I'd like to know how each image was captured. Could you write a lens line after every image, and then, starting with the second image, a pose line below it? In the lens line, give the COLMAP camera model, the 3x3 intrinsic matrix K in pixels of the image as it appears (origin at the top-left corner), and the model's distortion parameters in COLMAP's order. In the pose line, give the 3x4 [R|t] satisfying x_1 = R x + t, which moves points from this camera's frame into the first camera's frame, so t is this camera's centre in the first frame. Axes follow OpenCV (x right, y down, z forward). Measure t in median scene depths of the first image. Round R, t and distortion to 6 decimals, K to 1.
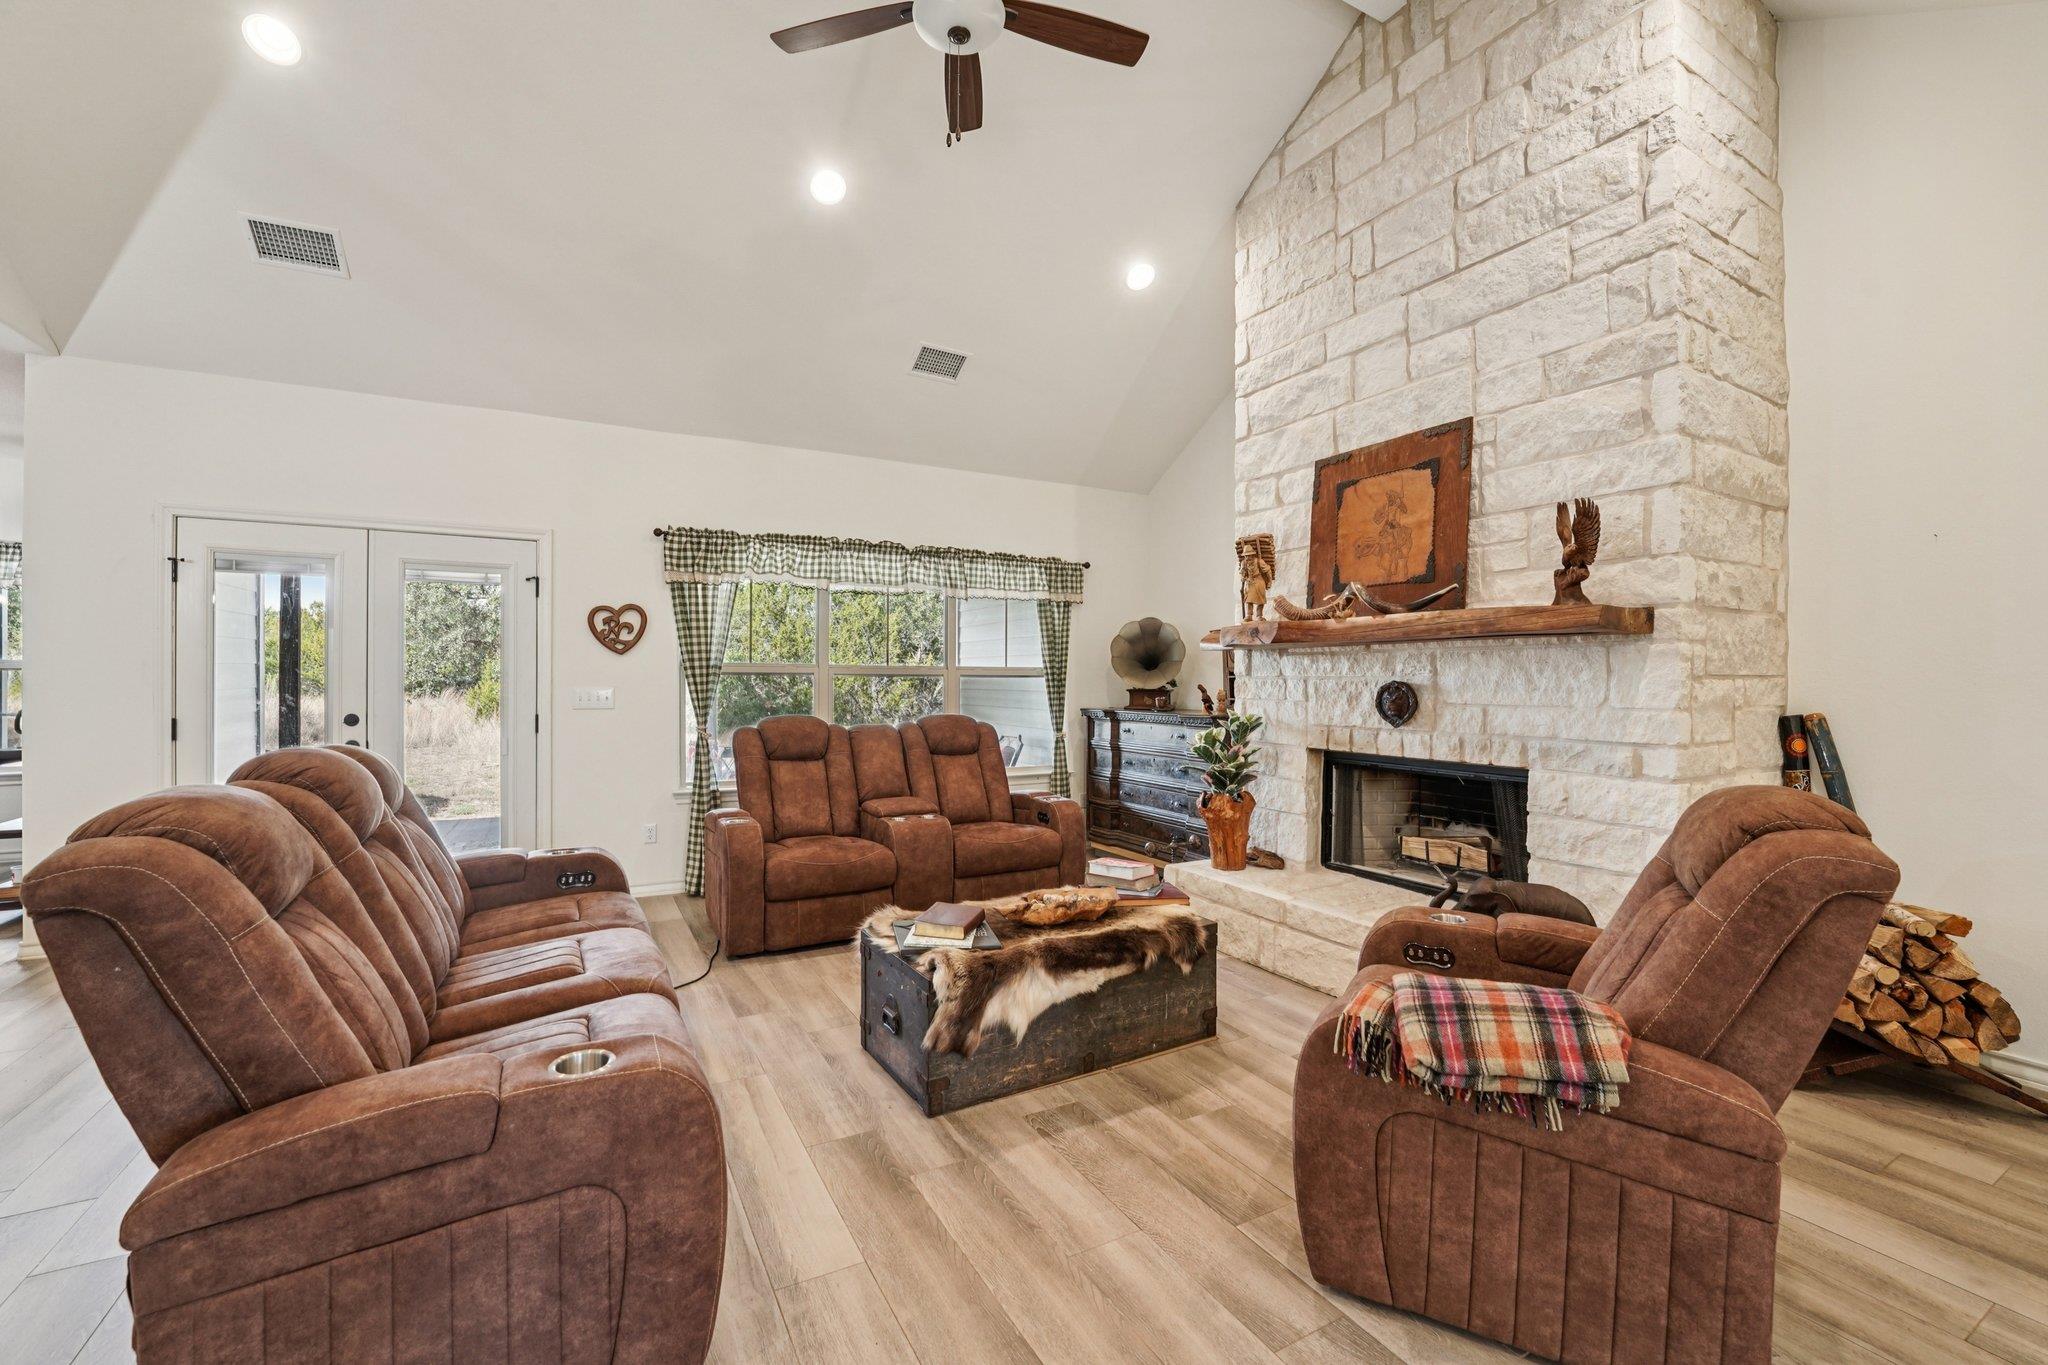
lens RADIAL K [[840.9, 0, 1001.8], [0, 840.9, 686.9], [0, 0, 1]] dist [-0.027664, 0.000372]
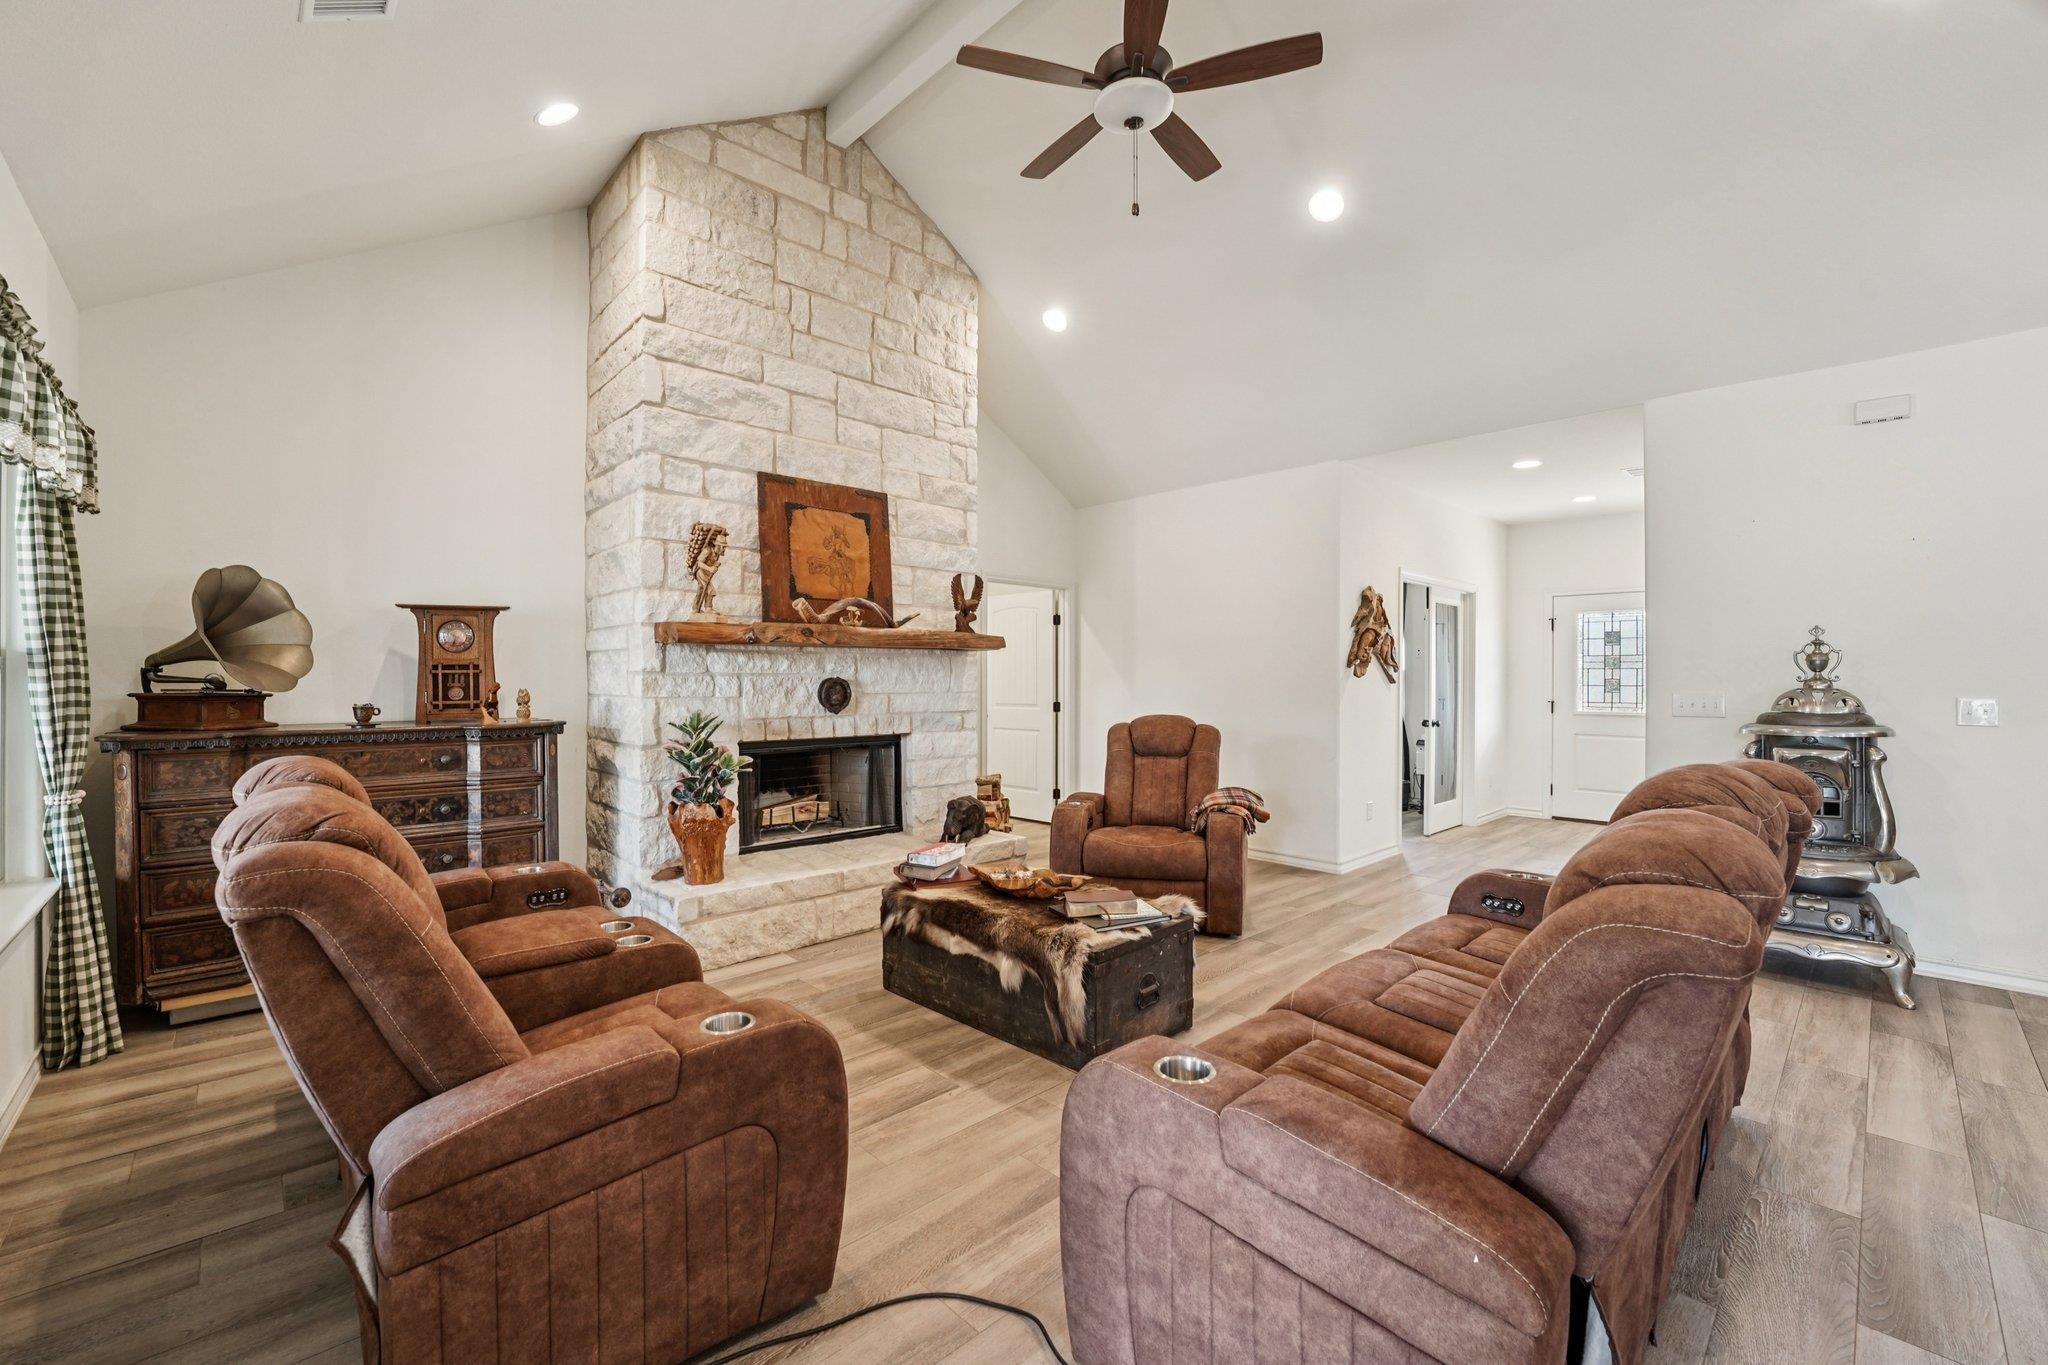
lens RADIAL K [[840.9, 0, 1014.3], [0, 840.9, 674.6], [0, 0, 1]] dist [-0.027664, 0.000372]
pose [[-0.260209, -0.003897, 0.965545, -0.819253], [0.003469, 0.999982, 0.004971, -0.016274], [-0.965546, 0.004643, -0.260191, 1.065536]]
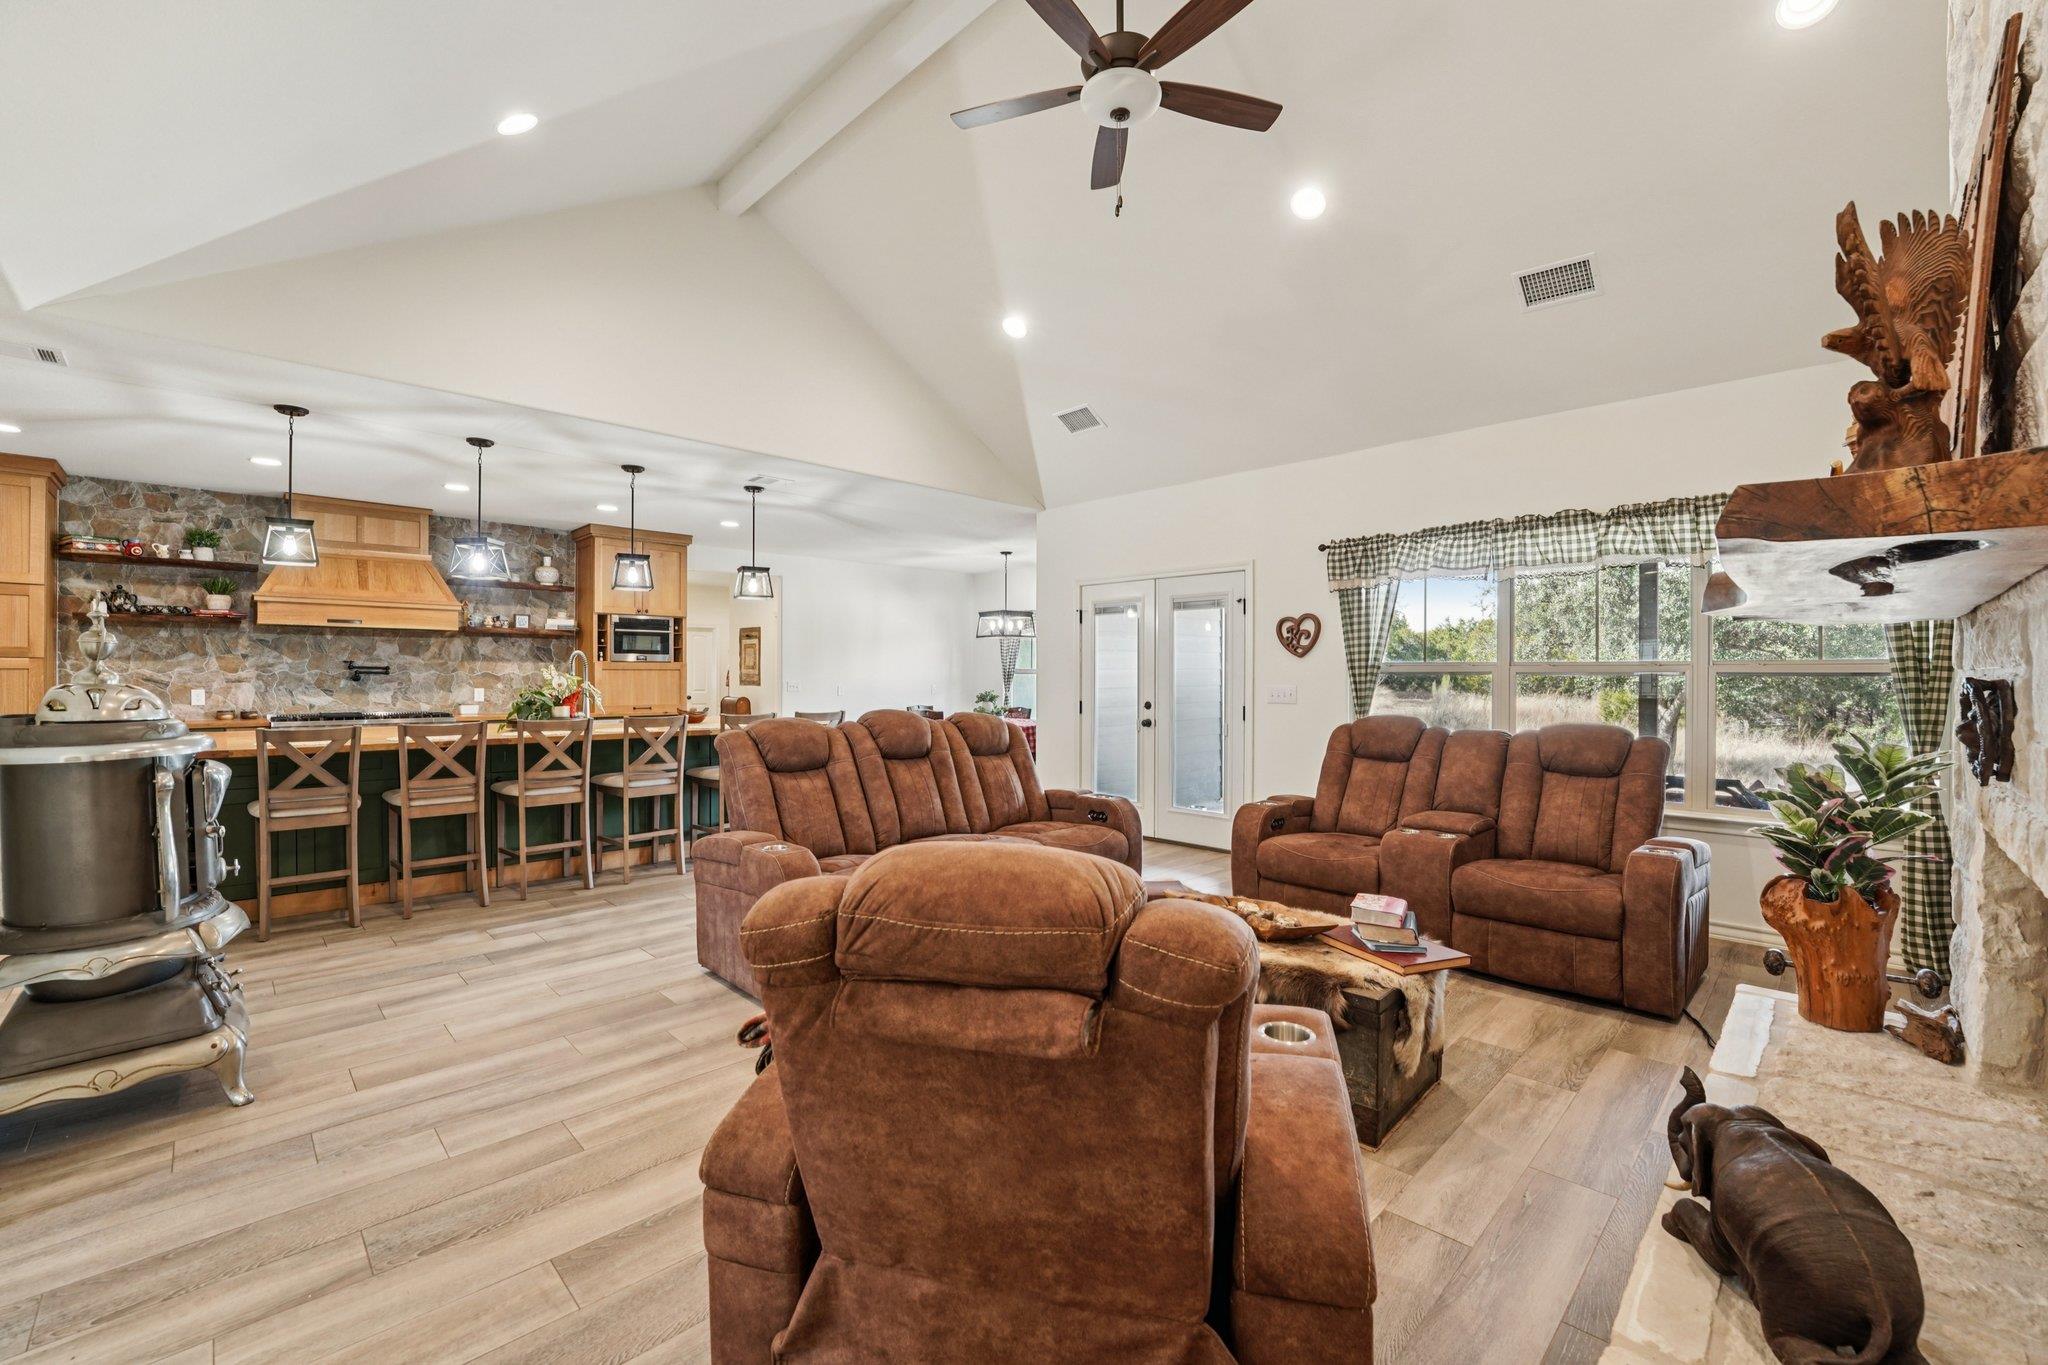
lens RADIAL K [[840.9, 0, 1030.4], [0, 840.9, 682.6], [0, 0, 1]] dist [-0.027664, 0.000372]
pose [[0.290826, 0.002532, -0.956772, 0.734904], [-0.007400, 0.999973, 0.000397, -0.001864], [0.956747, 0.006965, 0.290837, 0.398761]]
